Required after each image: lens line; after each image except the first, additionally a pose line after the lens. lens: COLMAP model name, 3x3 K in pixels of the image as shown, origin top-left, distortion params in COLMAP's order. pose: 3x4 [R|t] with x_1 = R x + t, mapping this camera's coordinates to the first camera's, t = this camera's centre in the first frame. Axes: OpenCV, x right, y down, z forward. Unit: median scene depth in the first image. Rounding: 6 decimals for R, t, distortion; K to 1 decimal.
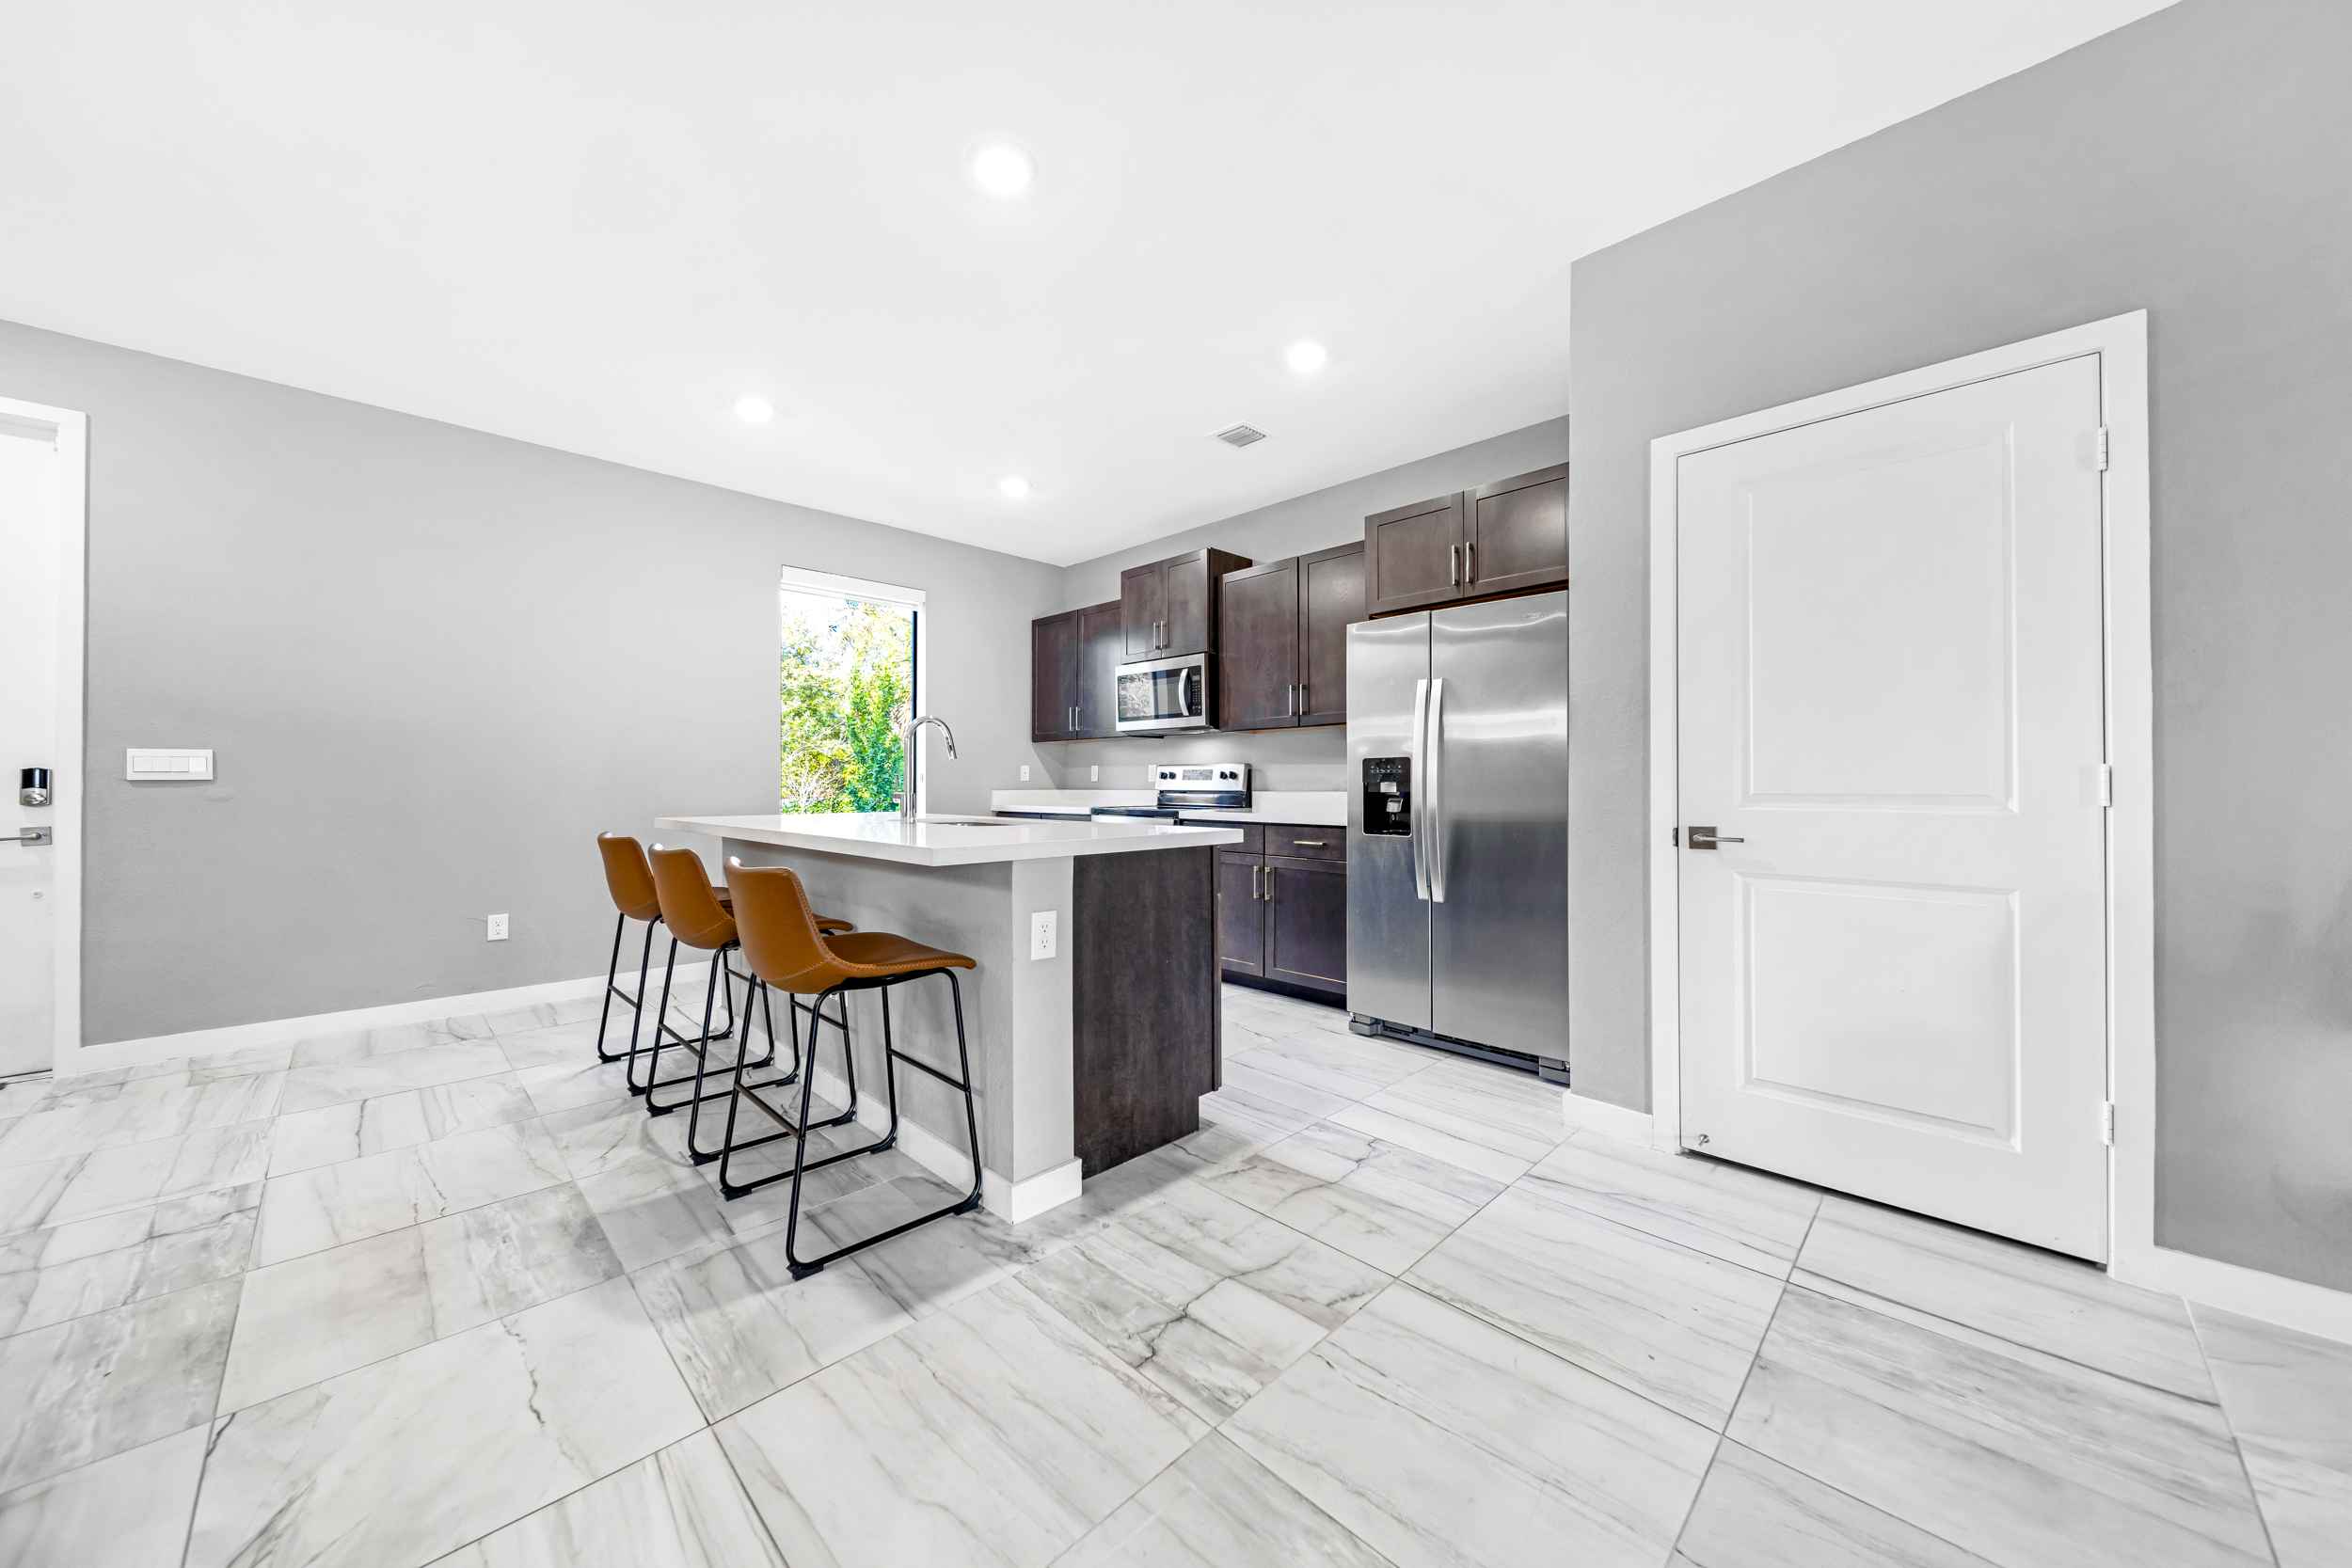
lens RADIAL K [[814.8, 0, 1167.8], [0, 814.8, 776.9], [0, 0, 1]] dist [0.007999, -0.003262]
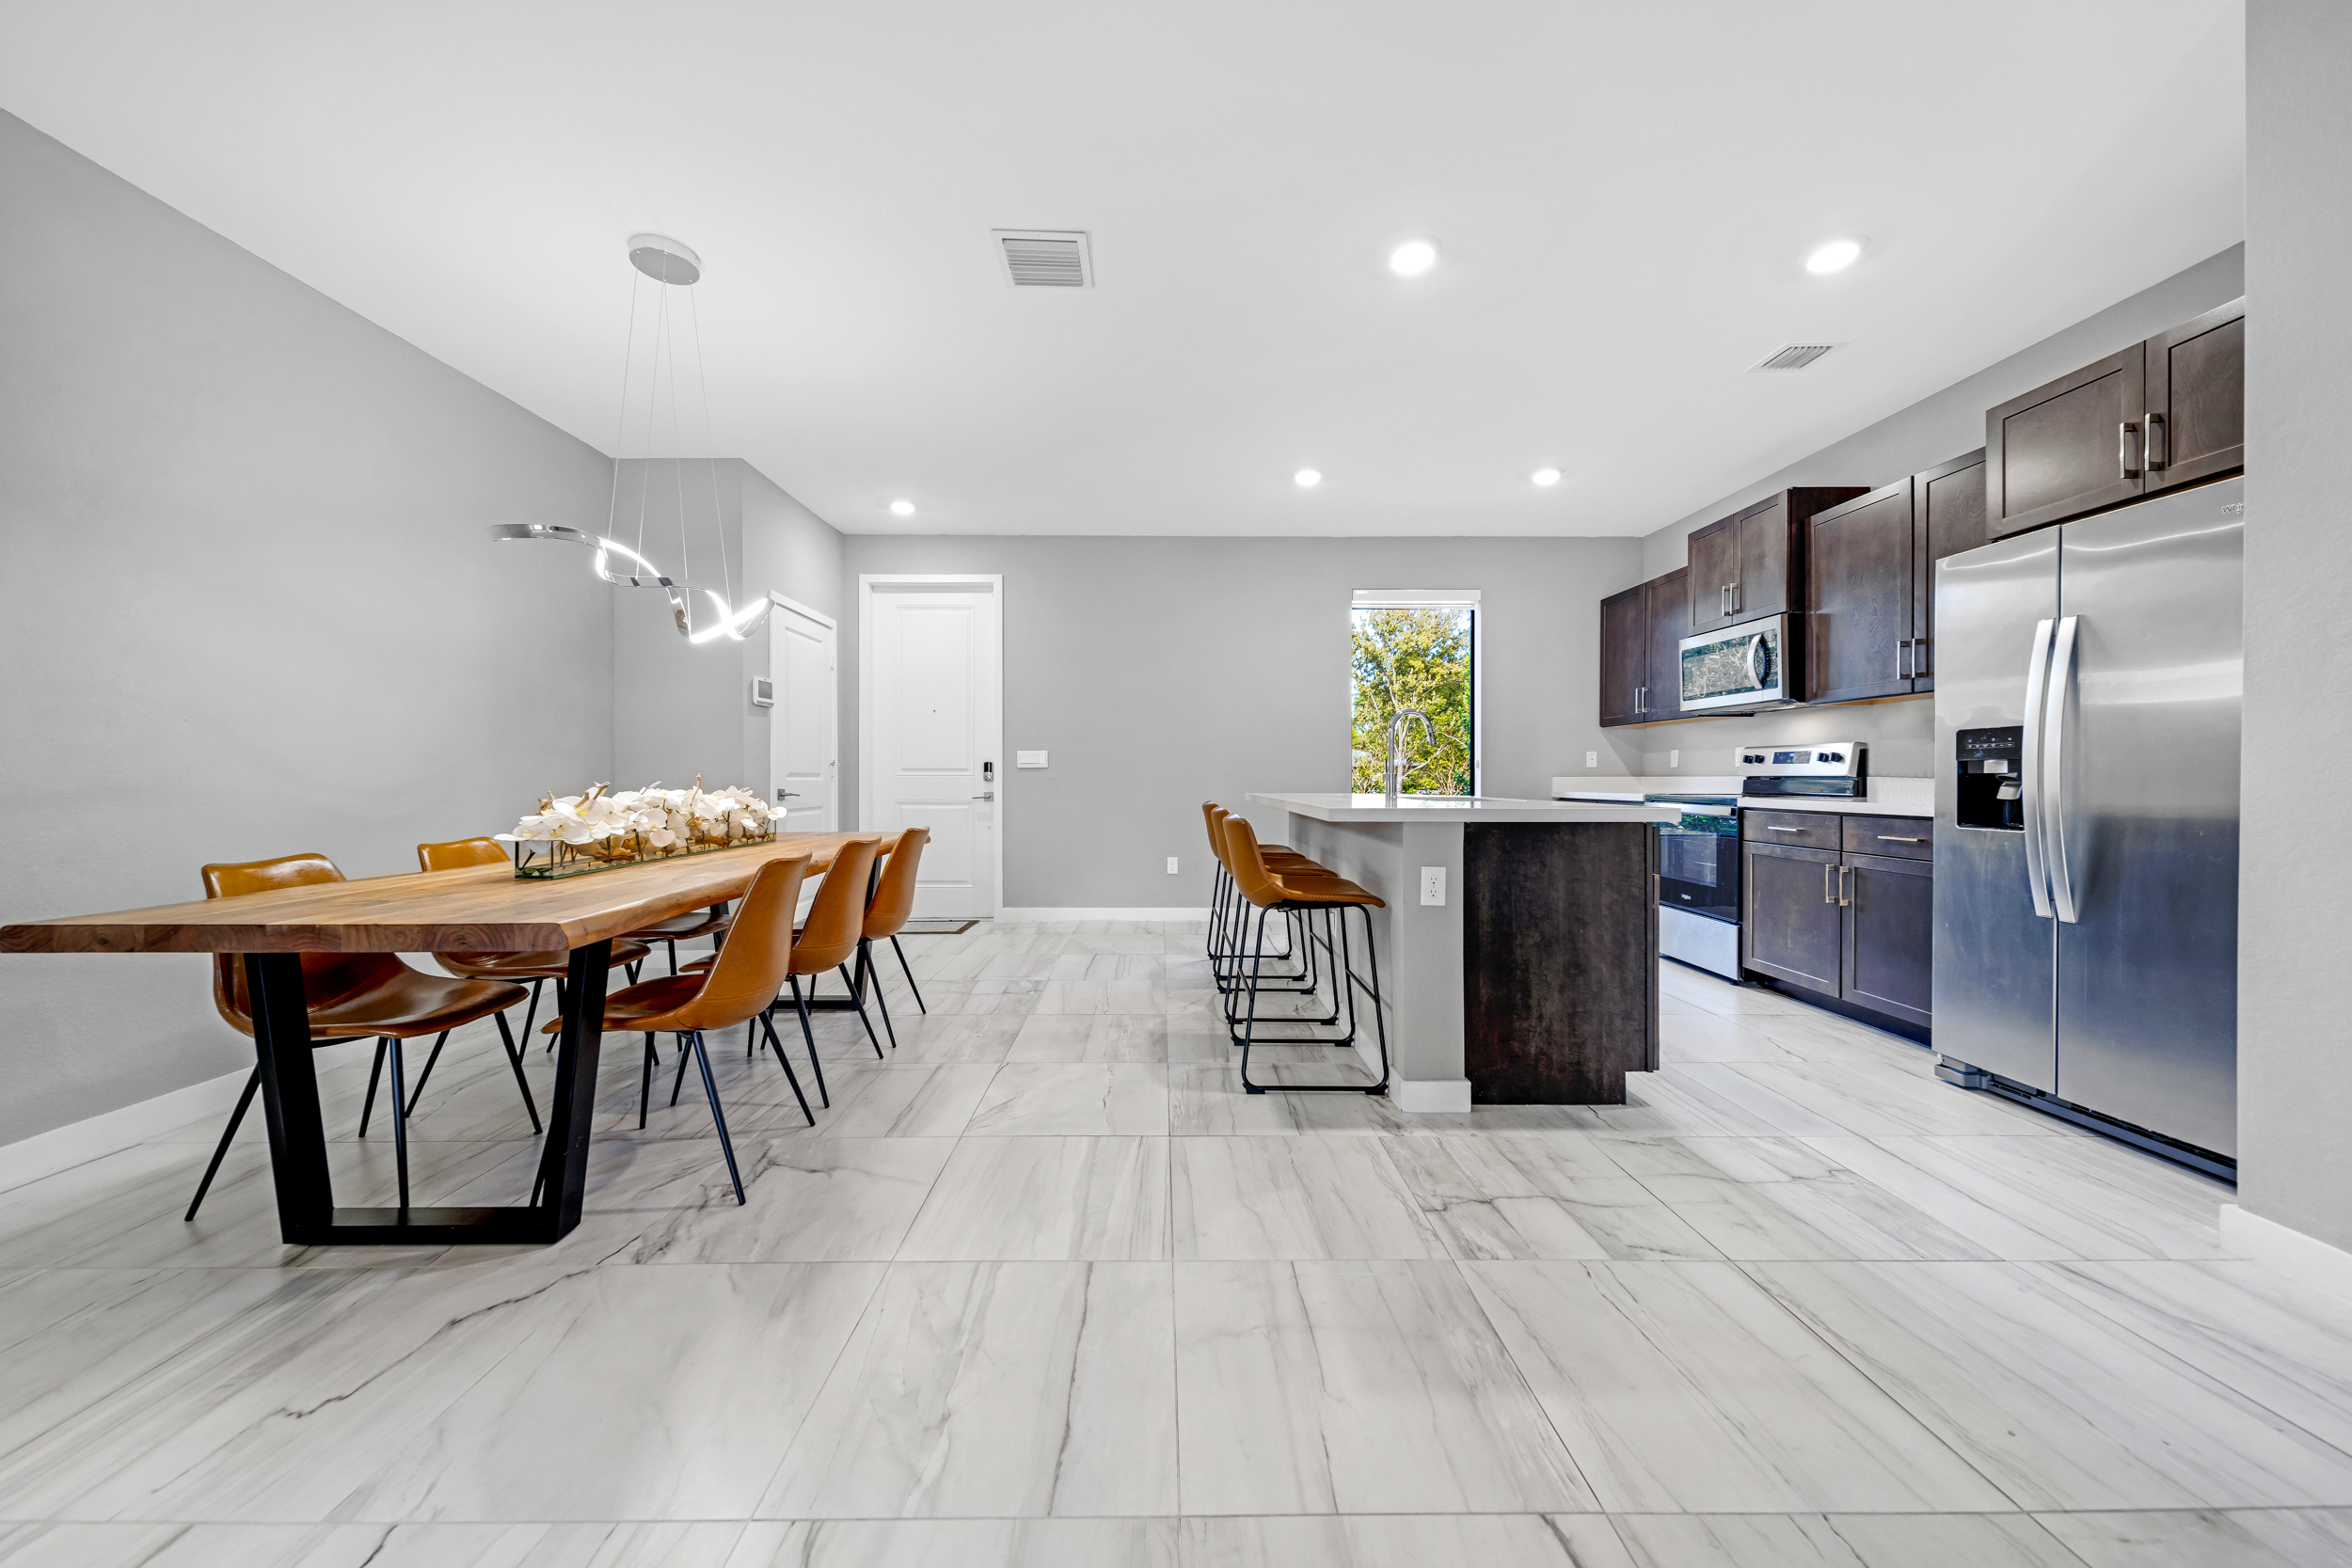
lens RADIAL K [[814.8, 0, 1168.5], [0, 814.8, 780.7], [0, 0, 1]] dist [0.007999, -0.003262]
pose [[0.716623, 0.003466, -0.697452, 0.284840], [0.005542, 0.999928, 0.010663, 0.015351], [0.697438, -0.011507, 0.716552, -0.097042]]
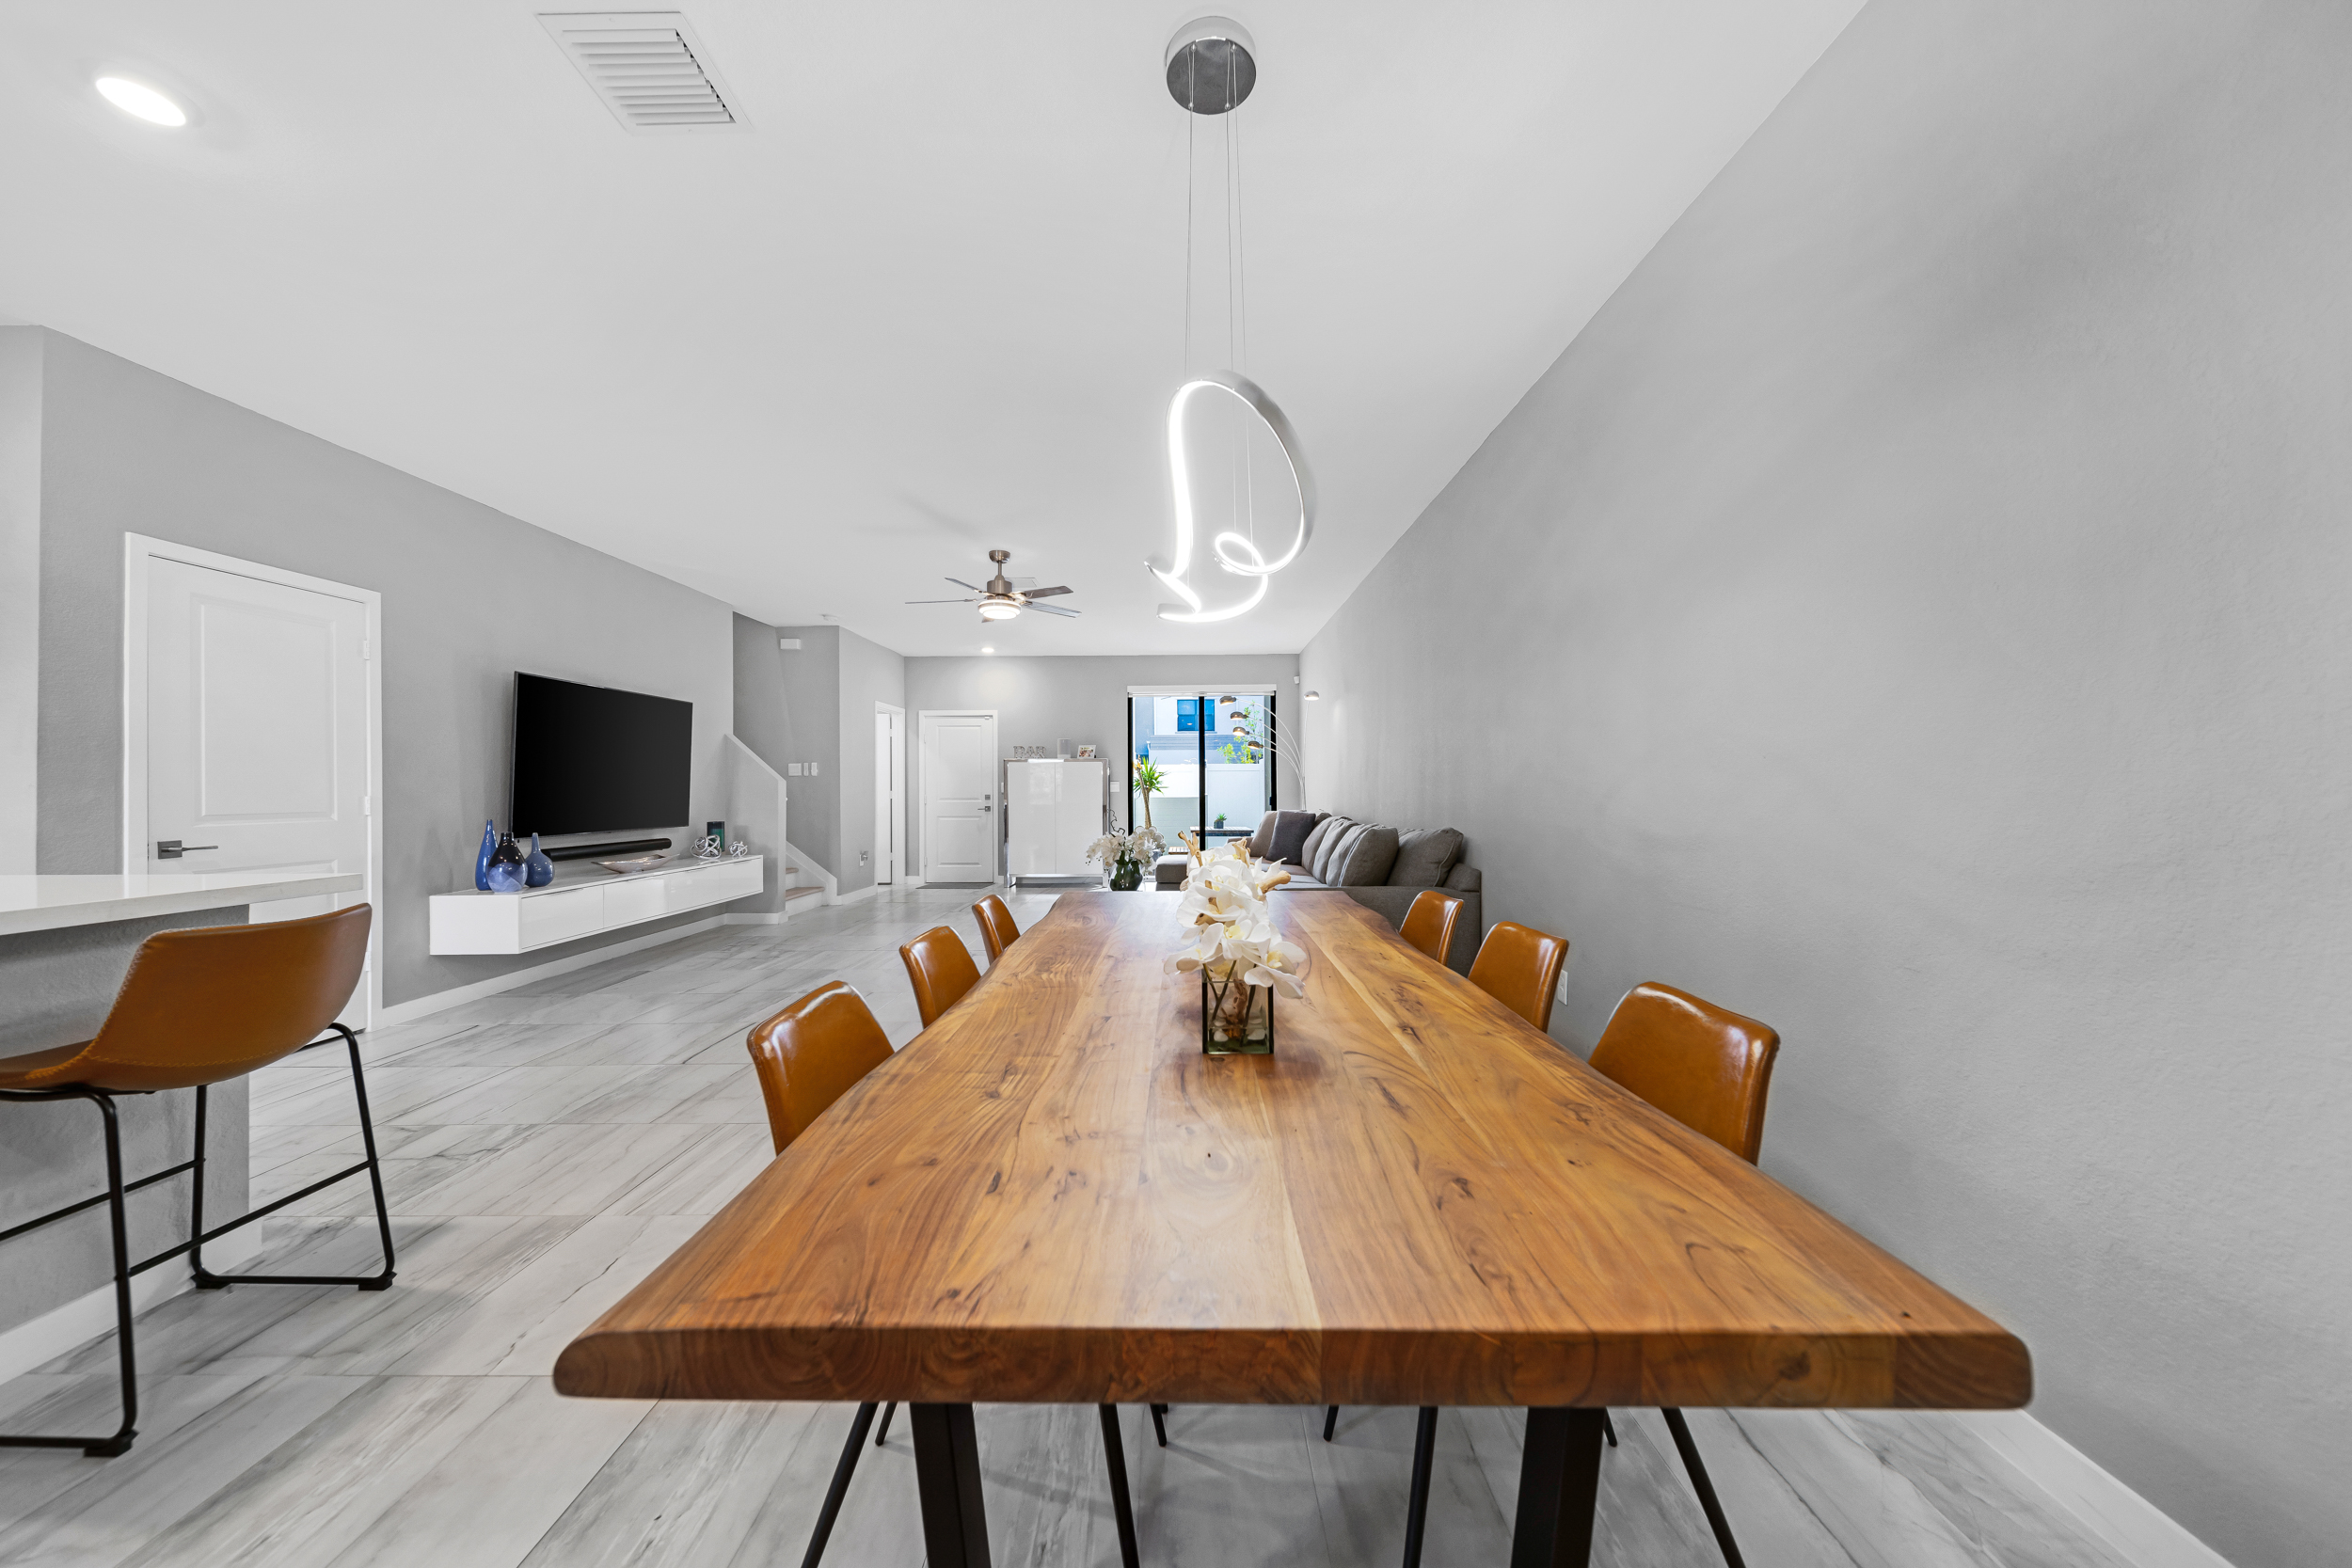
lens RADIAL K [[814.8, 0, 1173.0], [0, 814.8, 779.4], [0, 0, 1]] dist [0.007999, -0.003262]
pose [[-0.701801, 0.011711, 0.712277, -1.139556], [0.000710, 0.999876, -0.015740, -0.014136], [-0.712372, -0.010541, -0.701722, 0.606889]]
